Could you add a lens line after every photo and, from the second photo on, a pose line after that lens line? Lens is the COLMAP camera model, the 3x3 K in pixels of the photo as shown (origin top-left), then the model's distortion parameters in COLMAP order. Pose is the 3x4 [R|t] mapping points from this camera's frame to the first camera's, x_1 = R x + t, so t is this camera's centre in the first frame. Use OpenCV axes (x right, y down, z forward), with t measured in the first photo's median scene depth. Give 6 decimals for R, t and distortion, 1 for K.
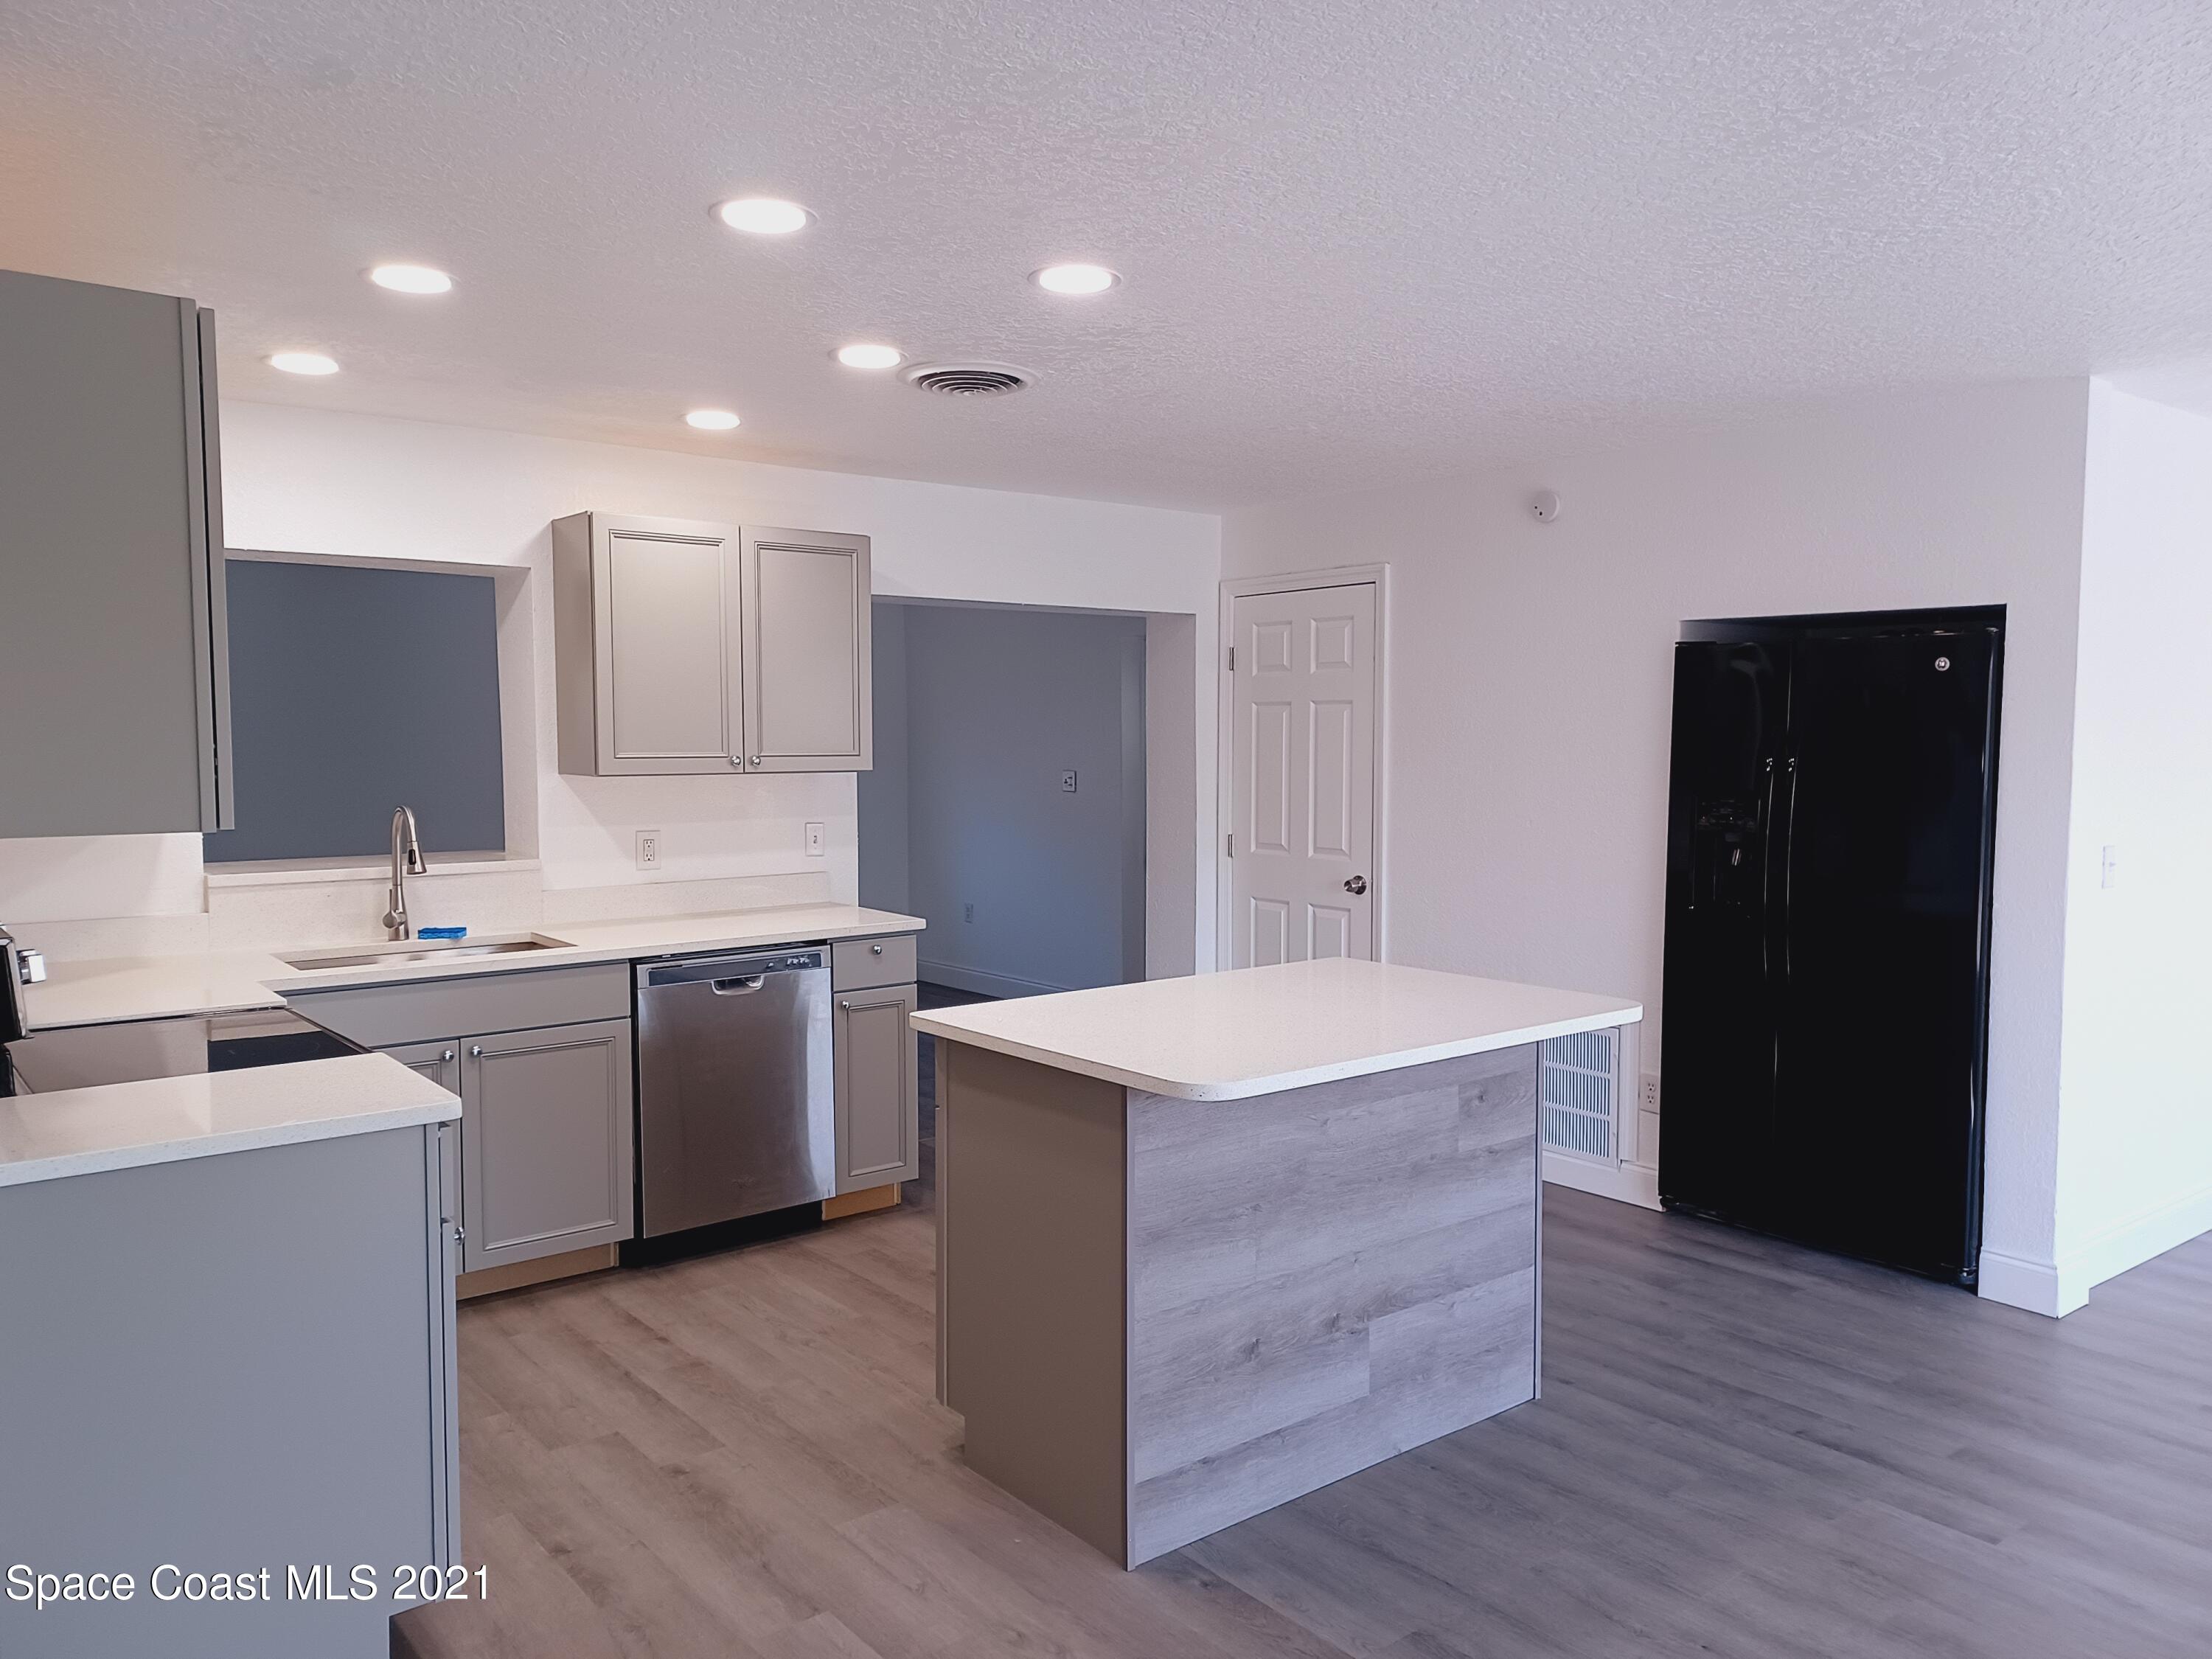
lens RADIAL K [[1599.4, 0, 1109.3], [0, 1599.4, 829.3], [0, 0, 1]] dist [0.033600, 0.002628]
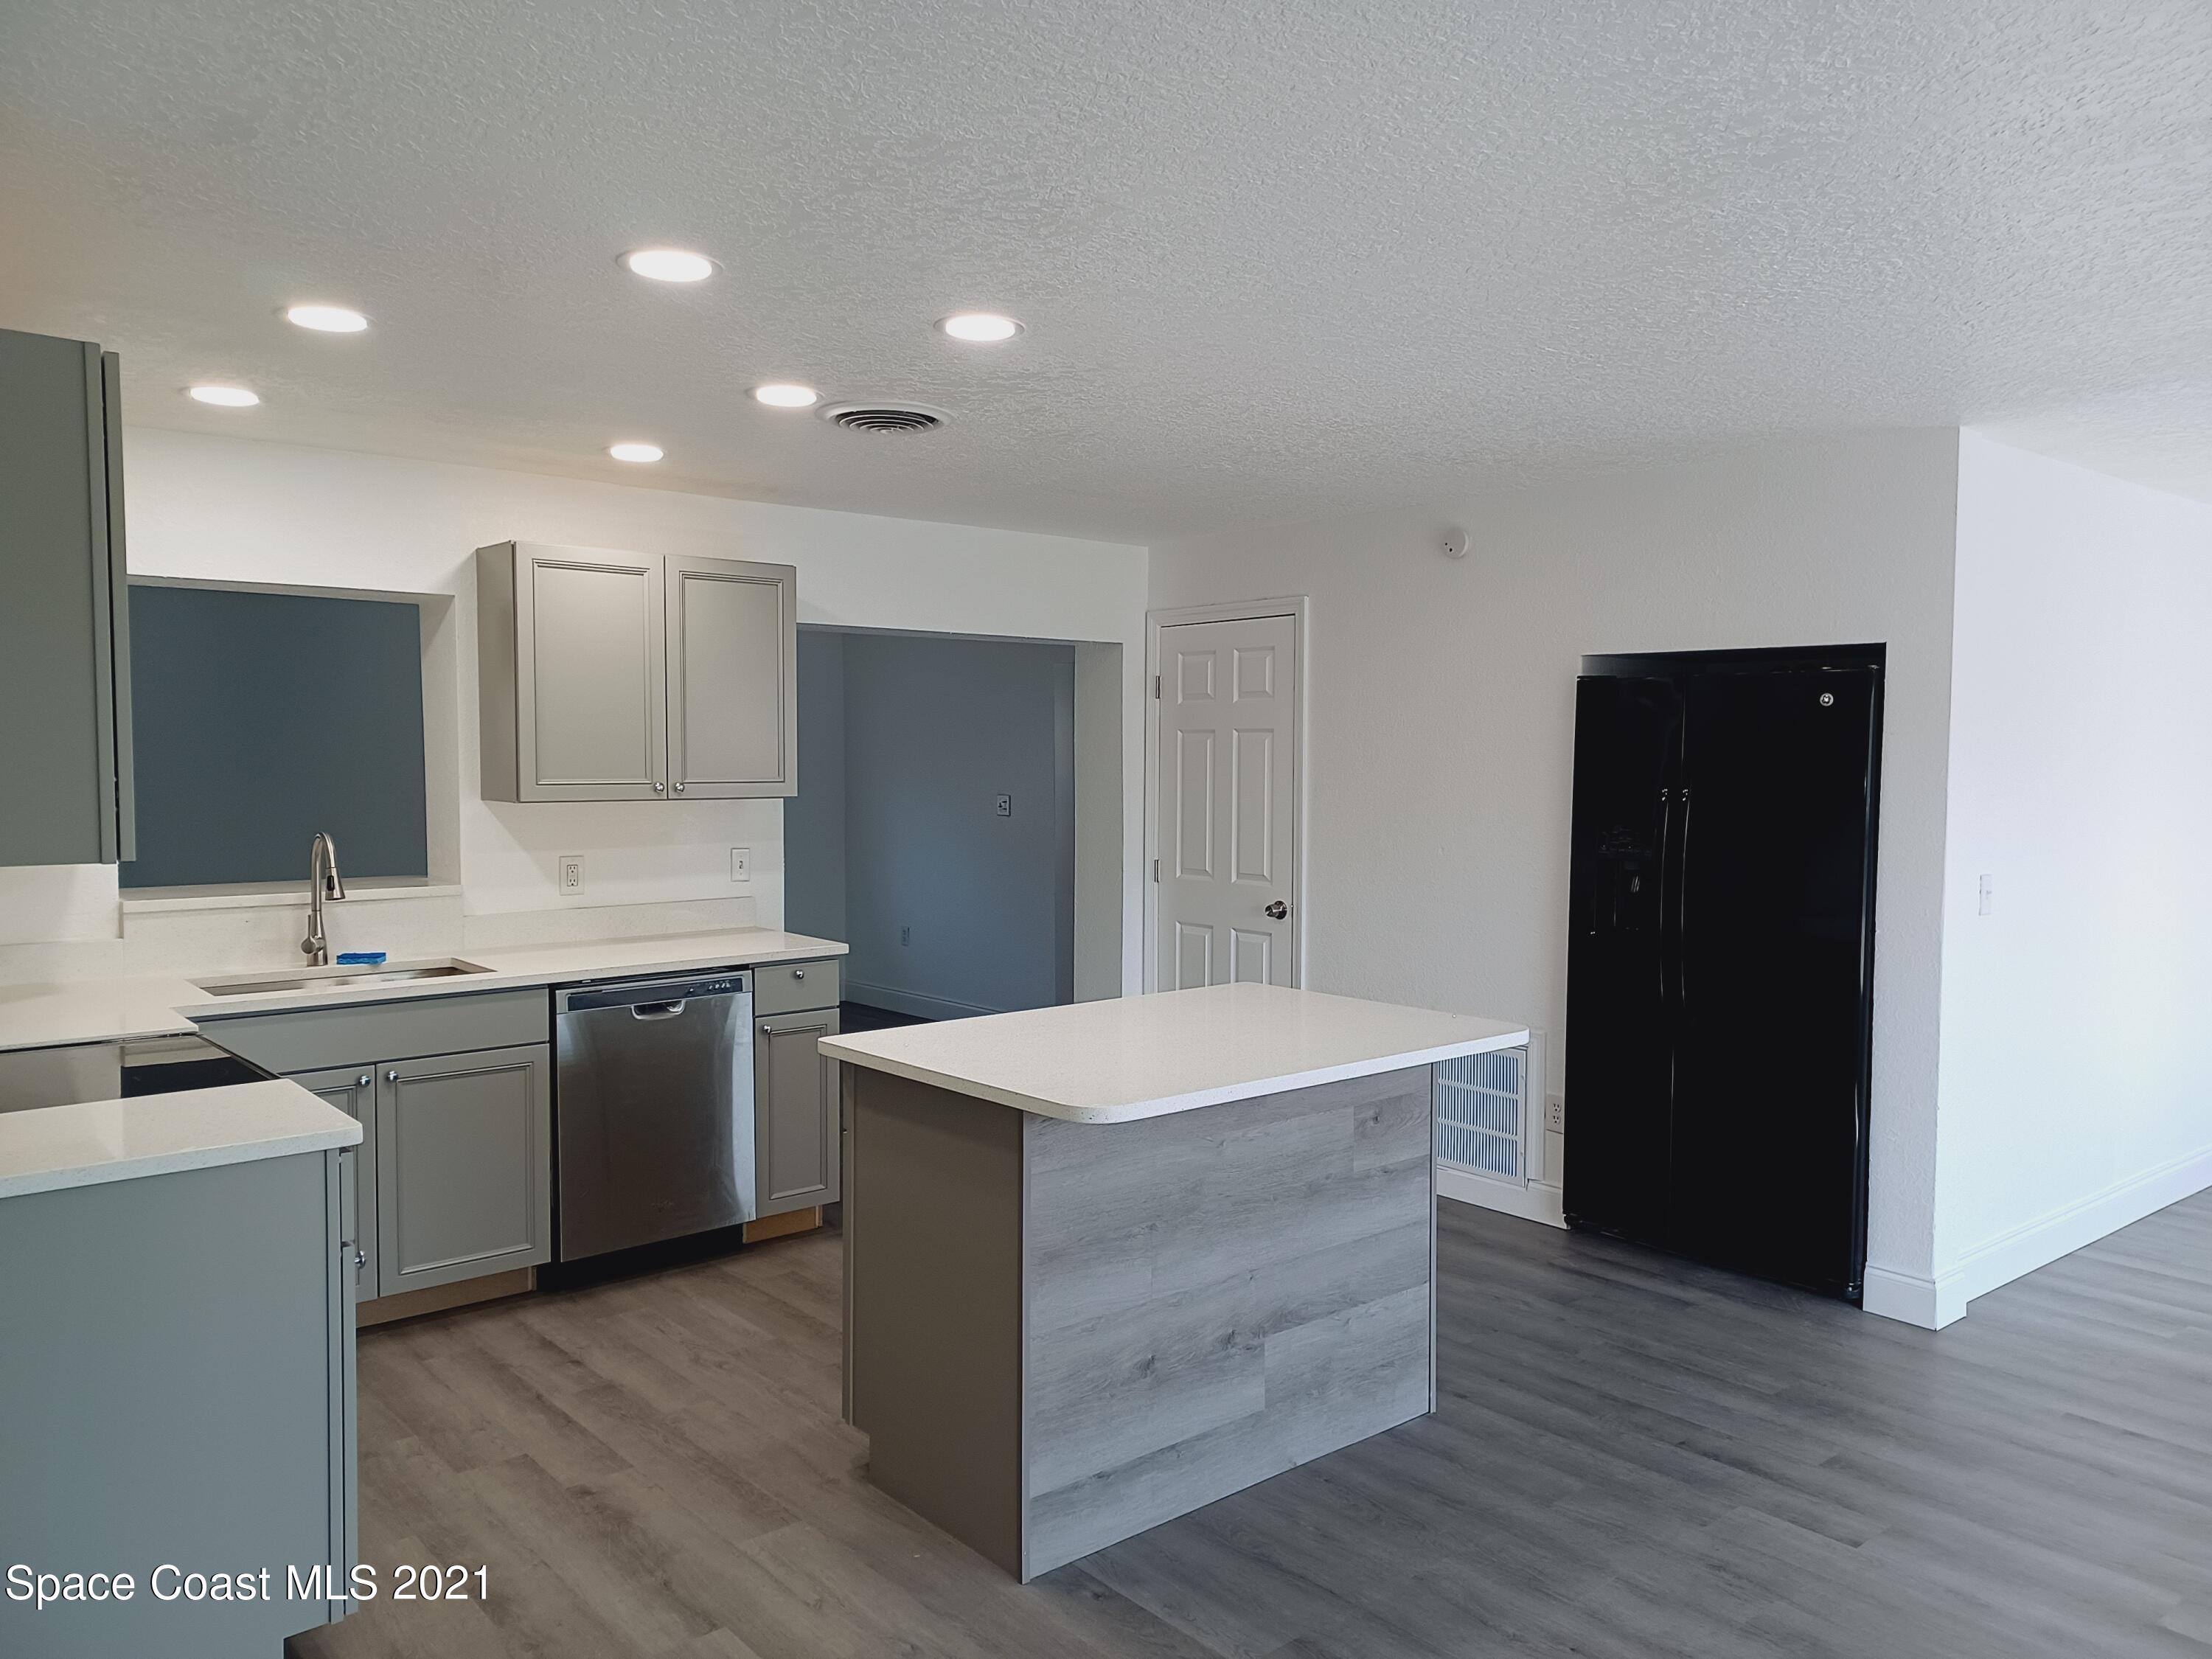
lens RADIAL K [[1595.5, 0, 1106.0], [0, 1595.5, 829.5], [0, 0, 1]] dist [0.040983, -0.004402]
pose [[0.999580, 0.002653, 0.028841, 0.027780], [-0.002274, 0.999911, -0.013159, -0.005118], [-0.028873, 0.013088, 0.999497, -0.025897]]
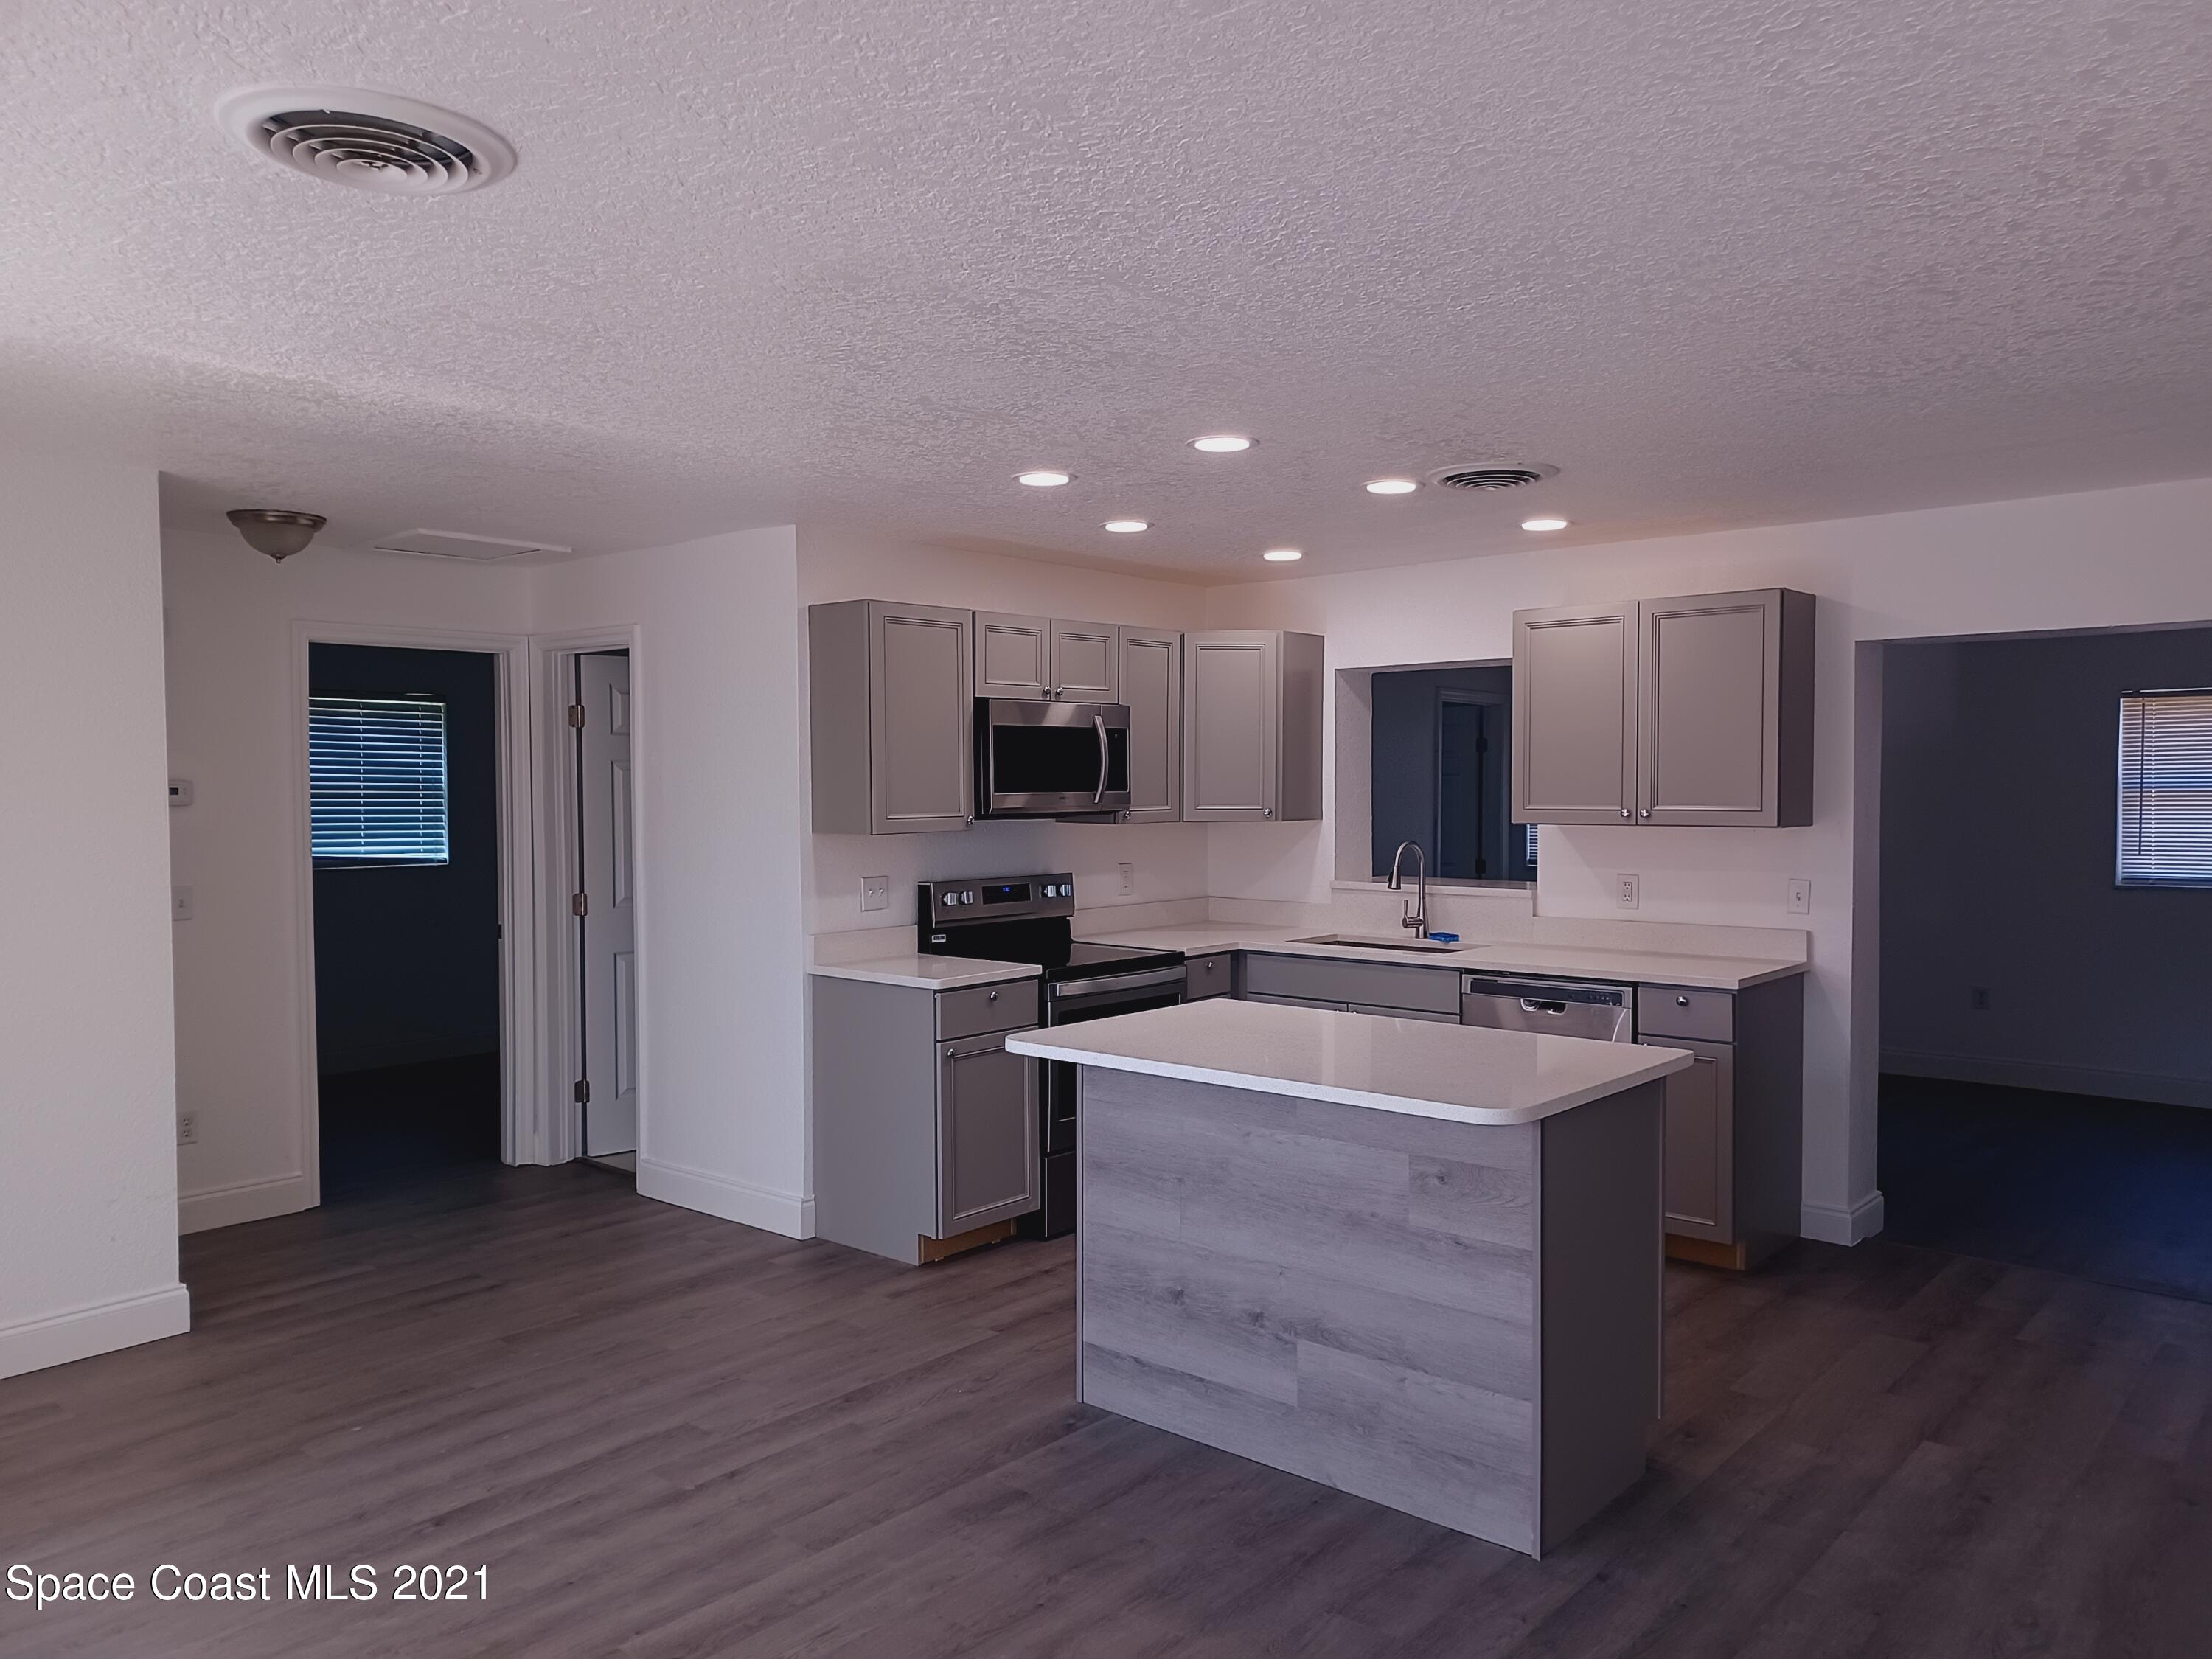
lens RADIAL K [[1599.4, 0, 1109.3], [0, 1599.4, 829.3], [0, 0, 1]] dist [0.033600, 0.002628]
pose [[0.184344, 0.030468, -0.982389, 1.111759], [-0.060671, 0.997966, 0.019567, -0.045290], [0.980987, 0.055995, 0.185818, 0.614176]]
